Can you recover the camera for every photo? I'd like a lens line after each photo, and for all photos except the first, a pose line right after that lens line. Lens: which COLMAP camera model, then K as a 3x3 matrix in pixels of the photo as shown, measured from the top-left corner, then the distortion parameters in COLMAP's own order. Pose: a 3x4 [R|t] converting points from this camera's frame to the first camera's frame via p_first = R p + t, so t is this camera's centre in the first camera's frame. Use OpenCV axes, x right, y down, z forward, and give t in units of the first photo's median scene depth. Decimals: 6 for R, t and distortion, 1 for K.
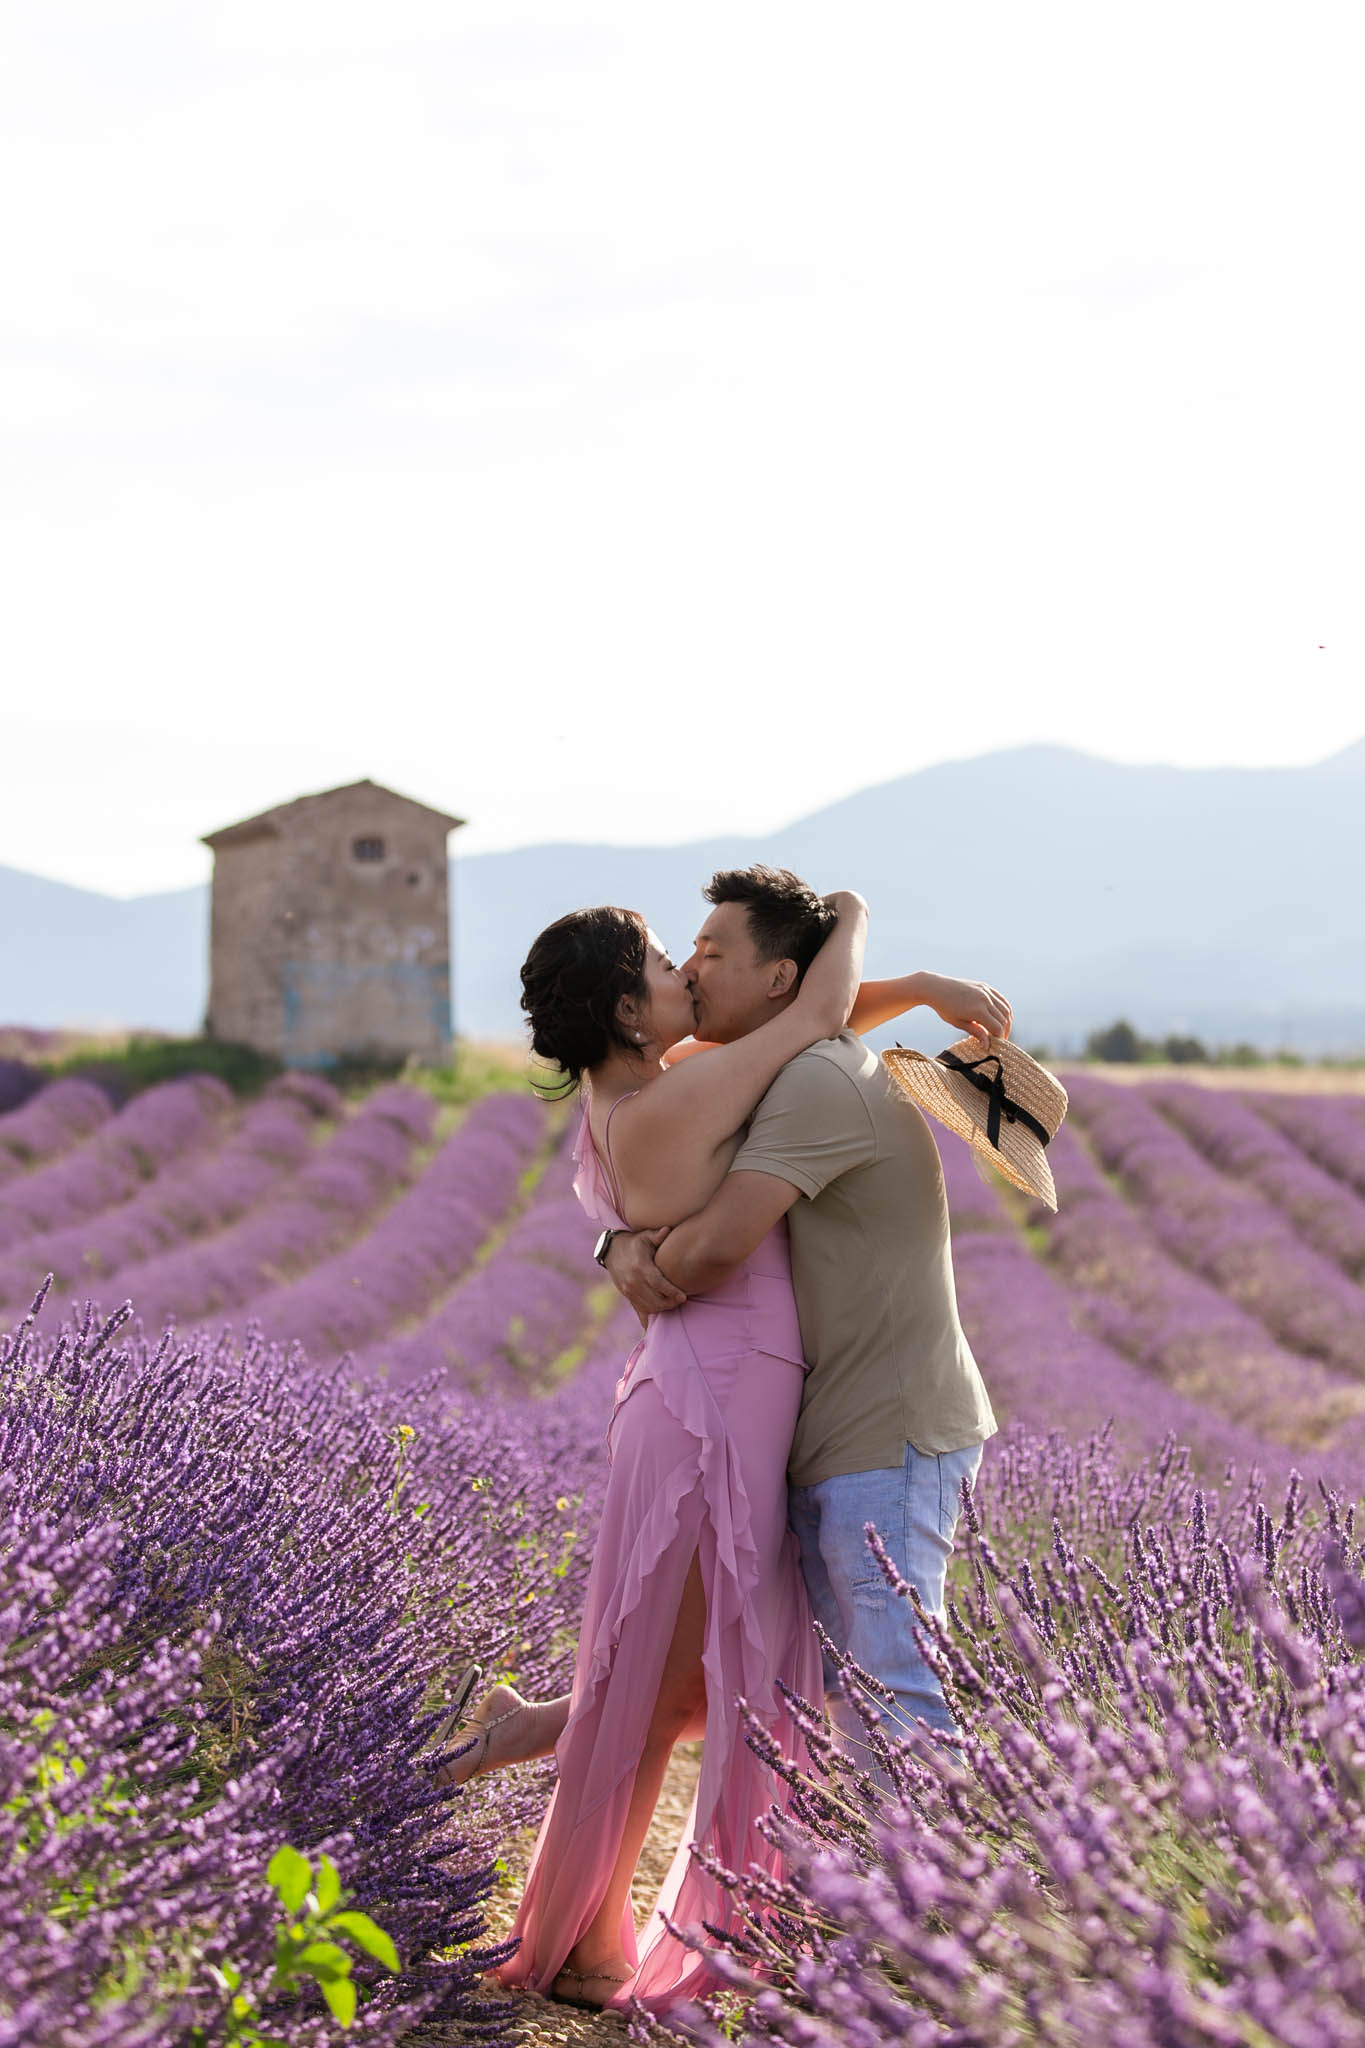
lens RADIAL K [[5592.5, 0, 682.5], [0, 5592.5, 1024.0], [0, 0, 1]] dist [-0.085448, -0.688317]
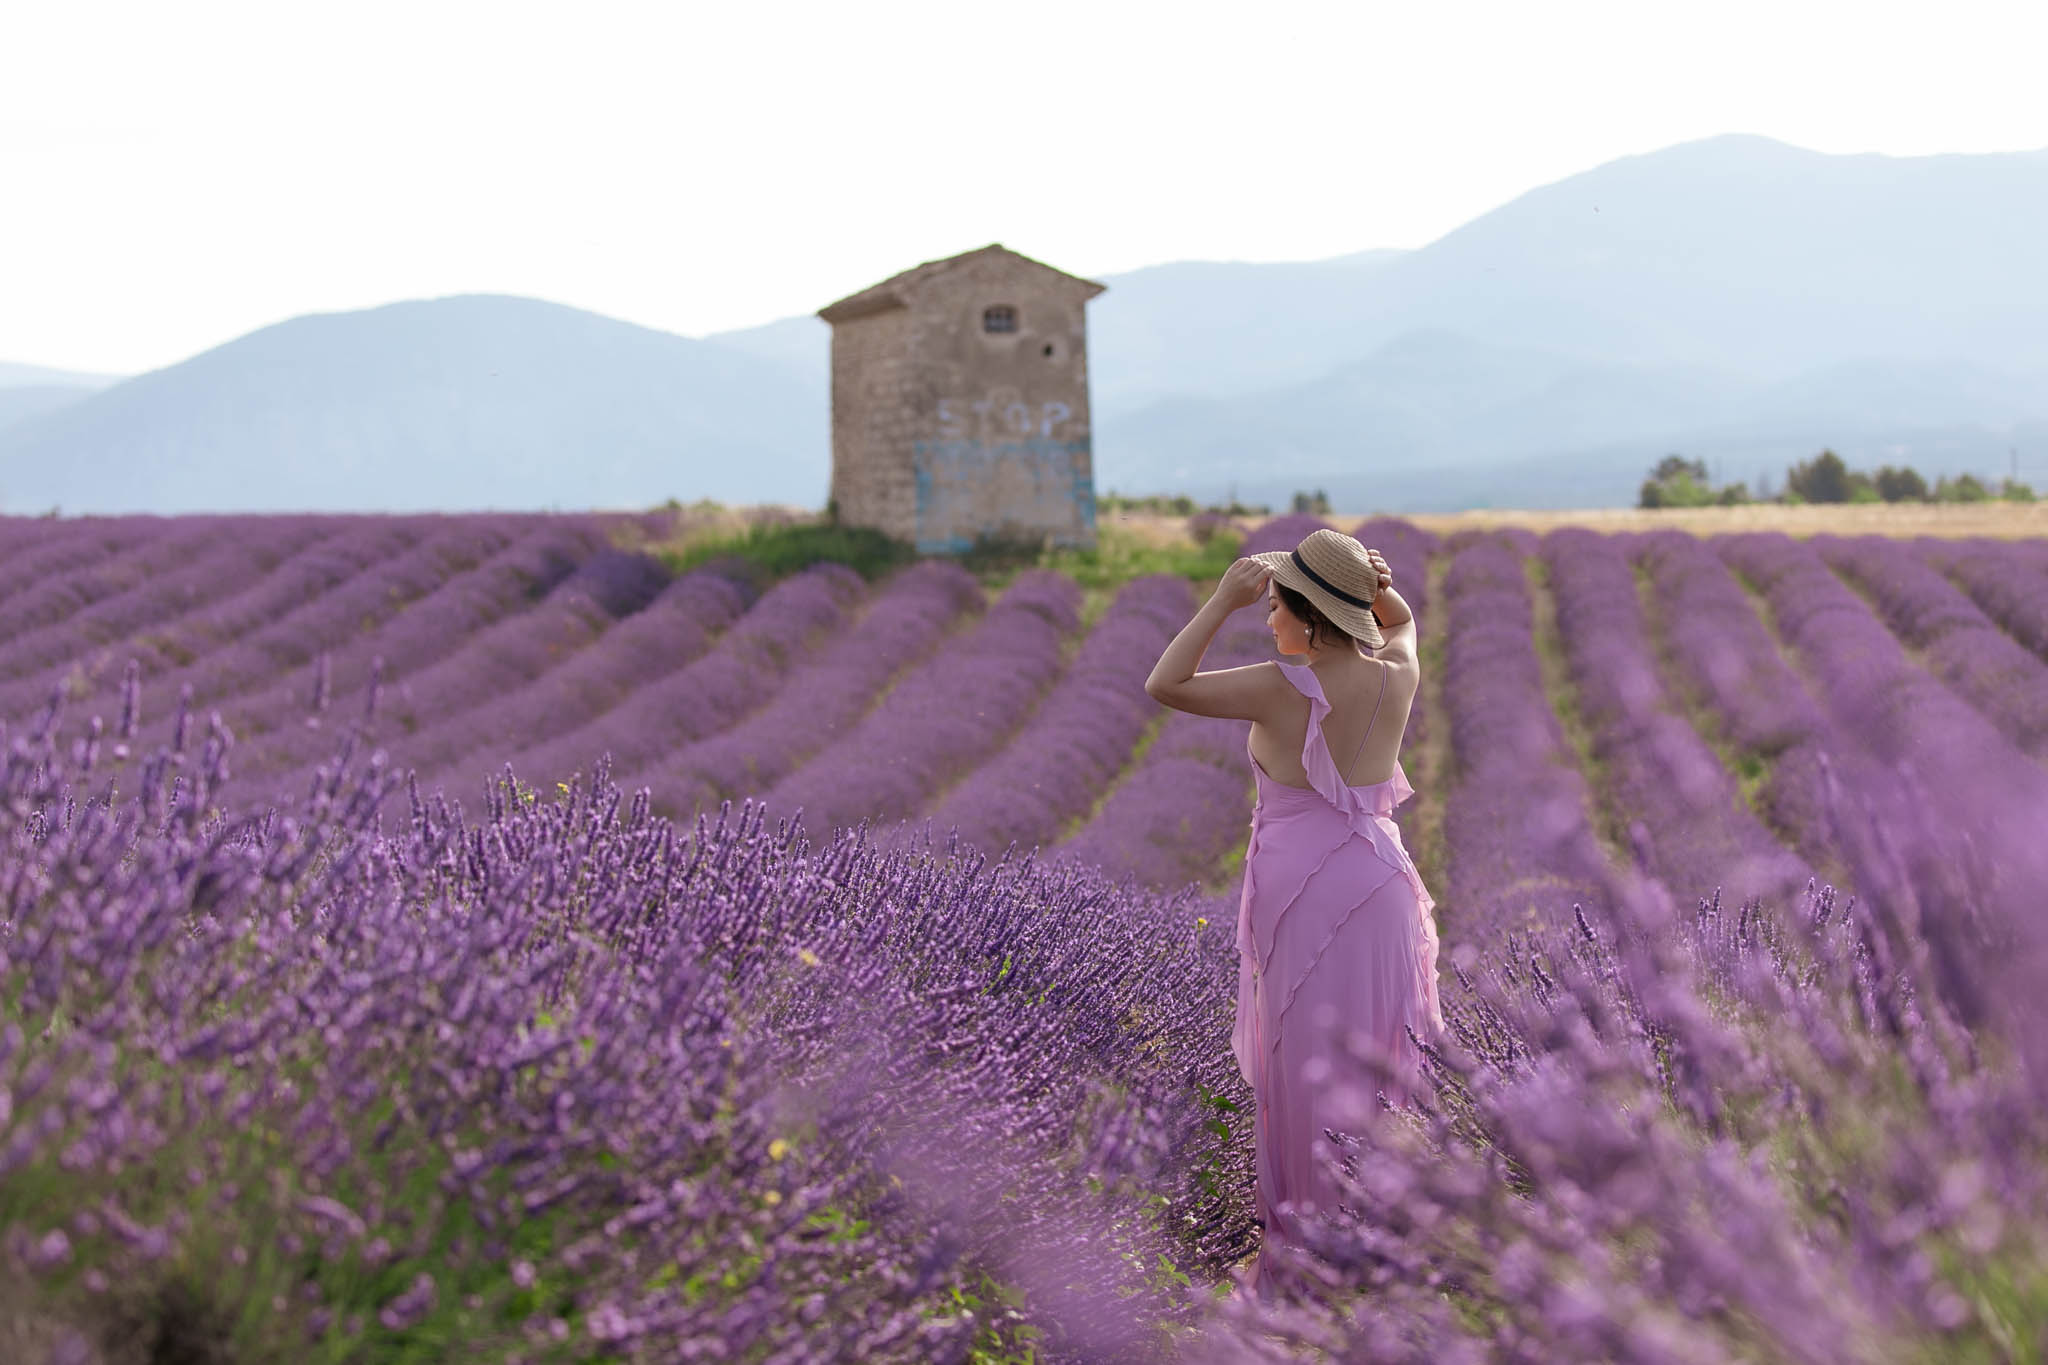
lens RADIAL K [[6780.5, 0, 1024.0], [0, 6780.5, 682.5], [0, 0, 1]] dist [-0.039288, -0.229009]
pose [[0.998672, -0.023770, -0.045706, -0.001030], [0.025407, 0.999044, 0.035580, -0.010982], [0.044816, -0.036694, 0.998321, -0.154522]]
